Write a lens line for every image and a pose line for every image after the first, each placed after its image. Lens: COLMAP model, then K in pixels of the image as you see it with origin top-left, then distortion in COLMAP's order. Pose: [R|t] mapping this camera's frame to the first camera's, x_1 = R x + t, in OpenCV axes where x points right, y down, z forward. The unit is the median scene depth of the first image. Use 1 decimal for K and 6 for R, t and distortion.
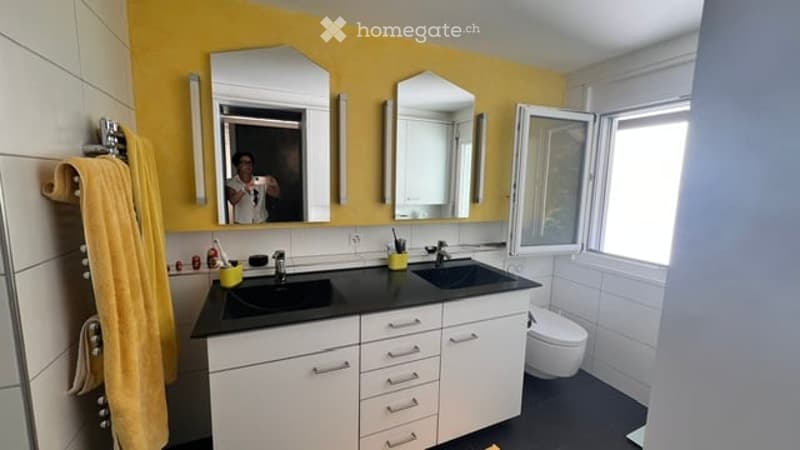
lens RADIAL K [[317.4, 0, 396.8], [0, 317.4, 226.4], [0, 0, 1]] dist [-0.016015, -0.000147]
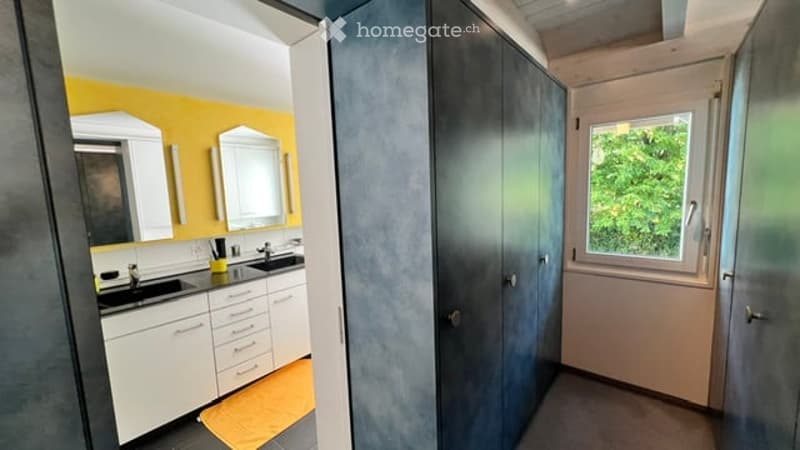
lens RADIAL K [[317.4, 0, 405.2], [0, 317.4, 227.0], [0, 0, 1]] dist [-0.016015, -0.000147]
pose [[0.884522, -0.106096, 0.454274, 0.054109], [0.114963, 0.993336, 0.008147, 0.038986], [-0.452111, 0.045018, 0.890825, -0.598267]]
